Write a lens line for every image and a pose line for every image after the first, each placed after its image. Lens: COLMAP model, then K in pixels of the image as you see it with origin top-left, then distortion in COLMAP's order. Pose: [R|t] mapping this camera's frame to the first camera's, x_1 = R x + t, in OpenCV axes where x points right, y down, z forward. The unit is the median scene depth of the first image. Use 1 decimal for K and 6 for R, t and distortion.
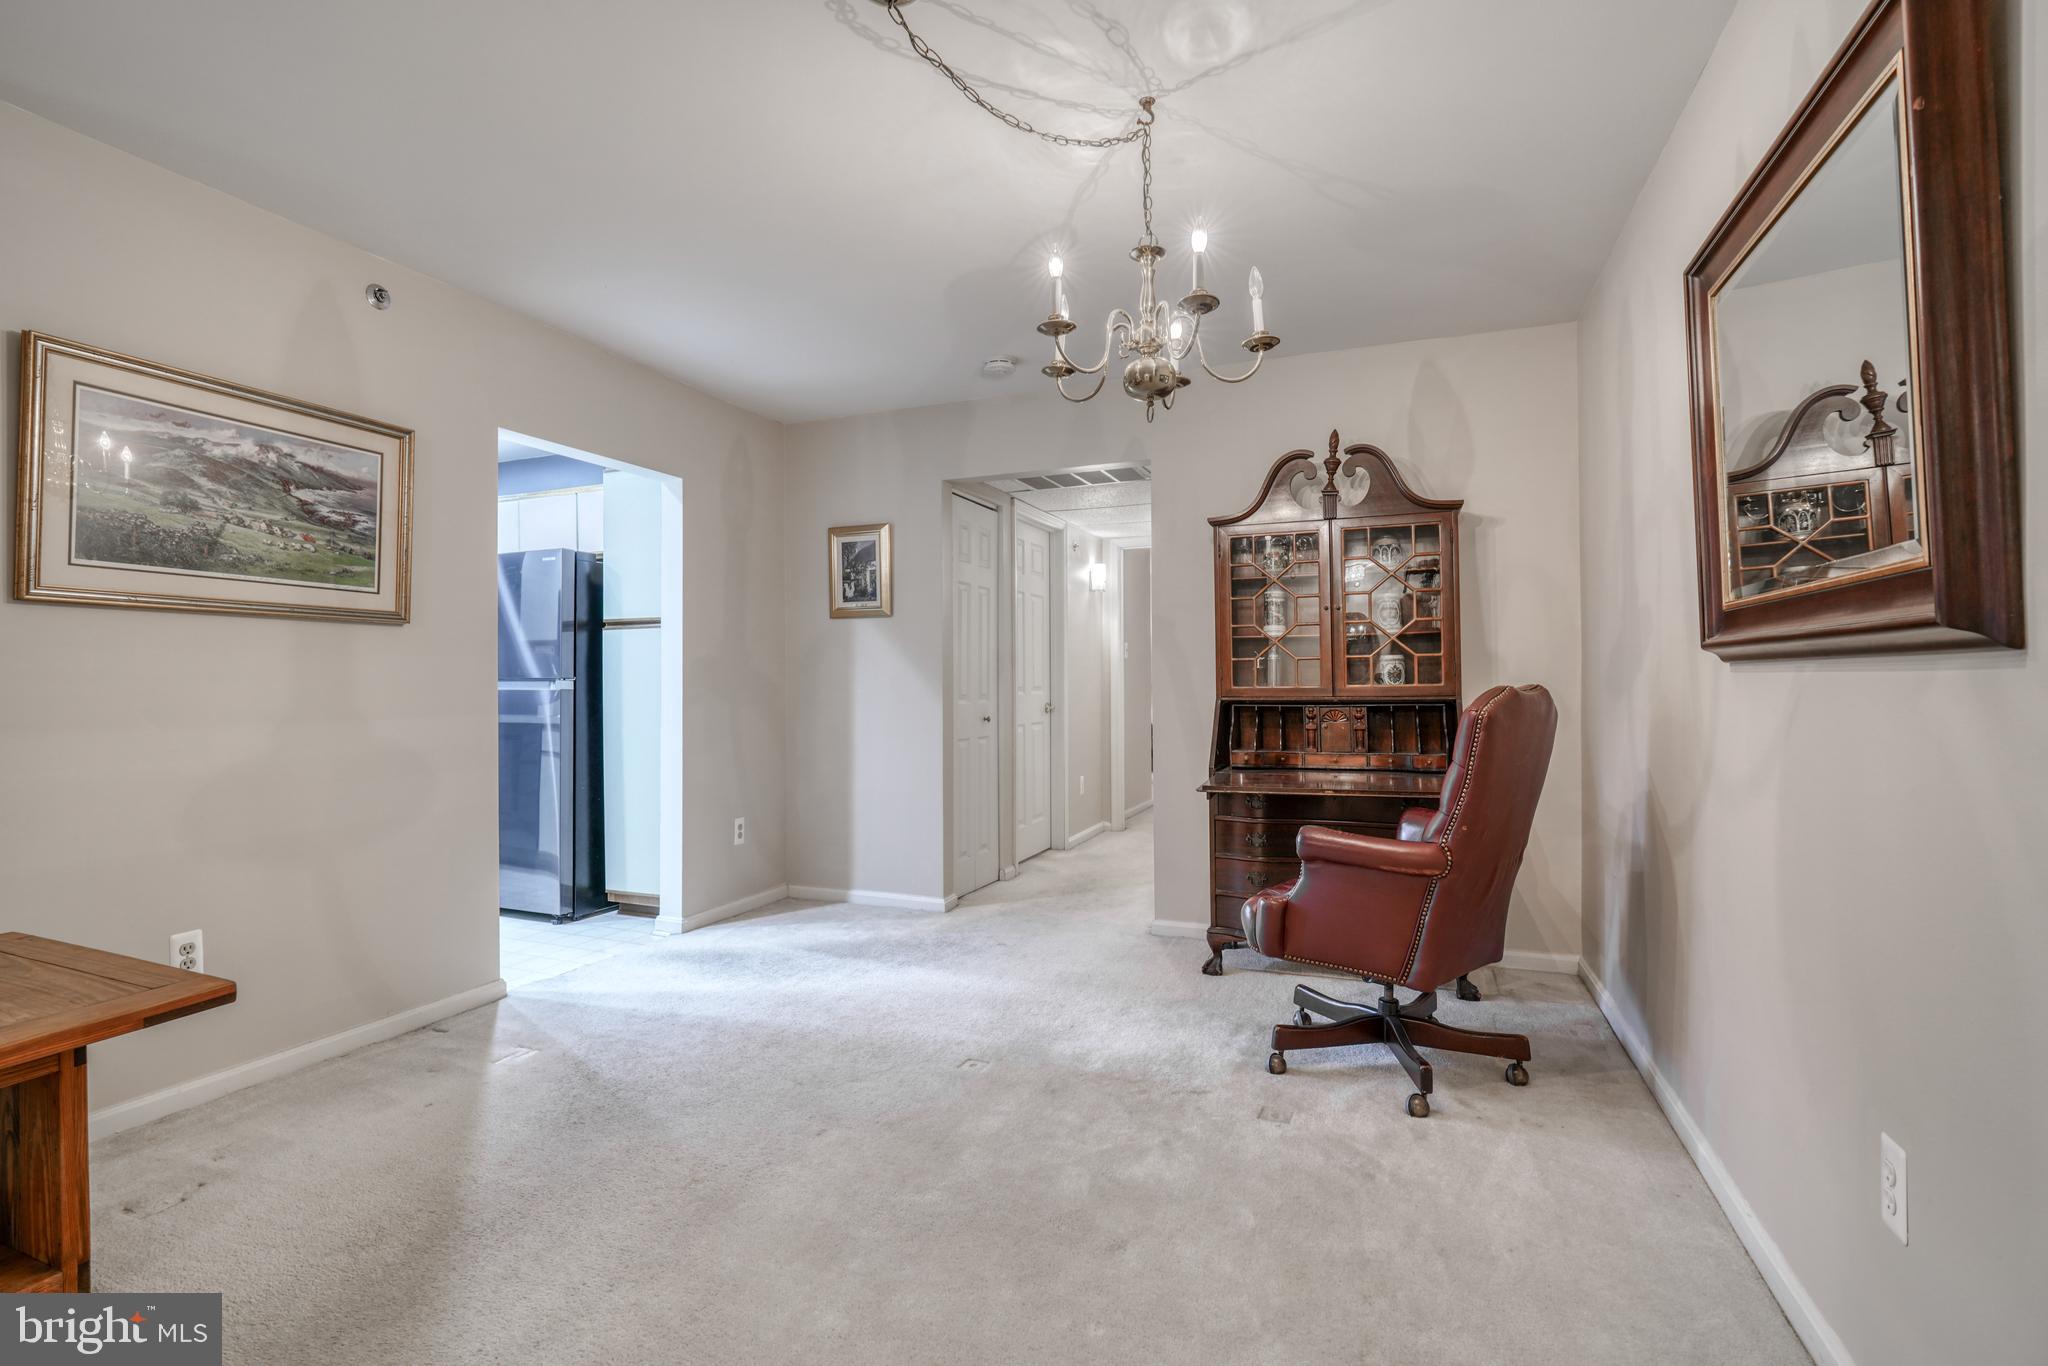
lens RADIAL K [[938.0, 0, 973.4], [0, 938.0, 673.2], [0, 0, 1]] dist [-0.002342, 0.000188]
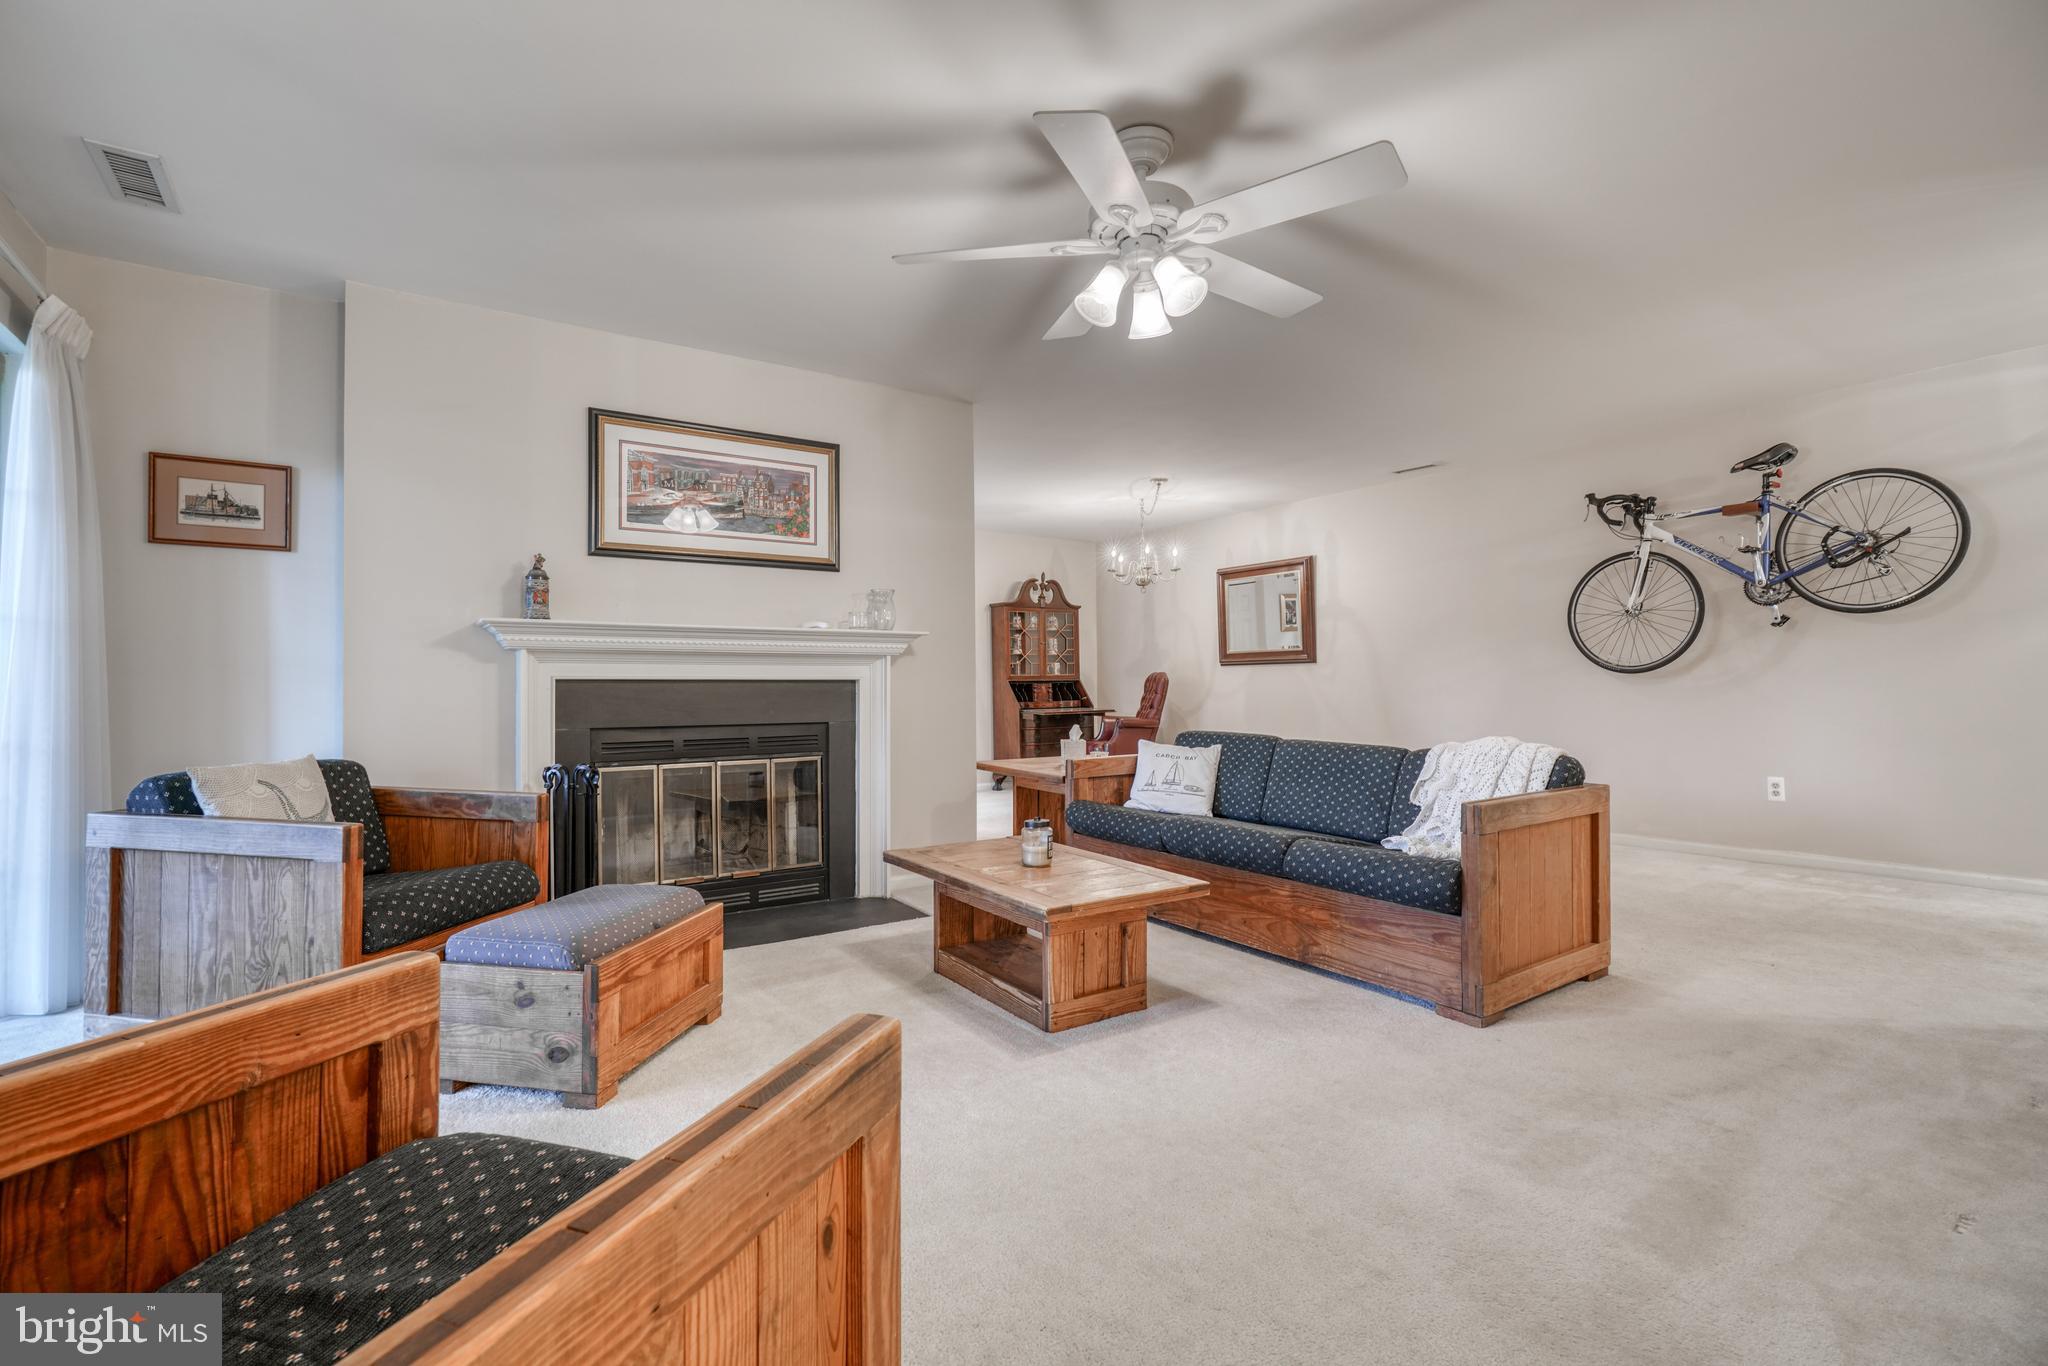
lens RADIAL K [[924.0, 0, 1013.0], [0, 924.0, 681.4], [0, 0, 1]] dist [-0.008716, 0.002116]
pose [[0.536387, 0.002869, 0.843967, -1.717533], [-0.001410, 0.999996, -0.002503, 0.036787], [-0.843971, 0.000152, 0.536389, -0.250976]]
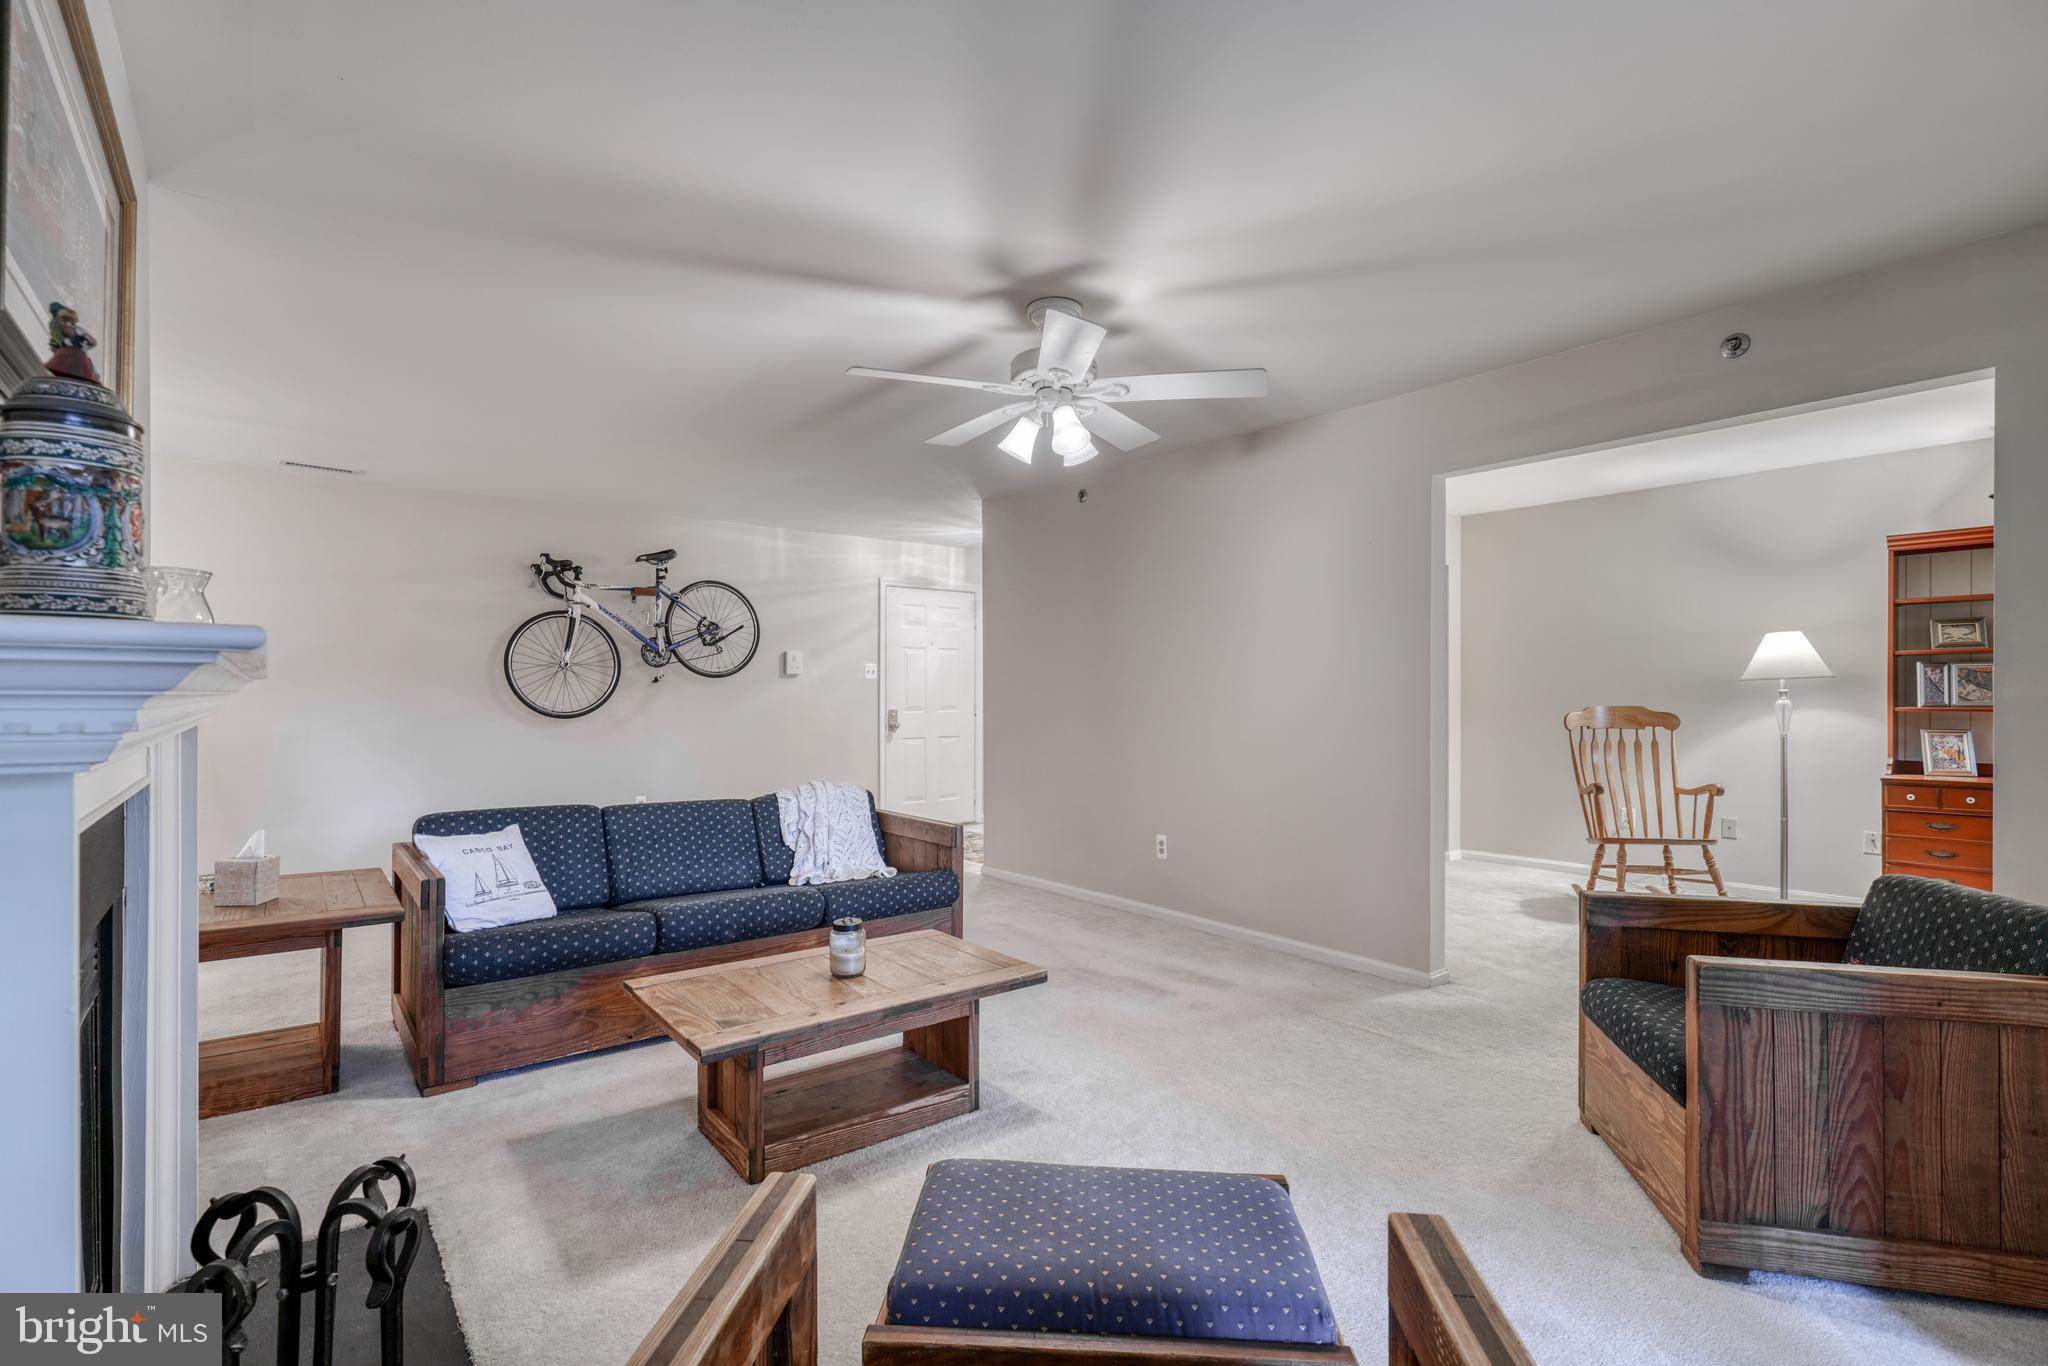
lens RADIAL K [[926.7, 0, 1002.3], [0, 926.7, 711.5], [0, 0, 1]] dist [-0.010320, 0.000776]
pose [[-0.886475, -0.007055, 0.462722, -1.438688], [-0.002425, 0.999941, 0.010599, -0.011122], [-0.462769, 0.008273, -0.886440, 0.763455]]
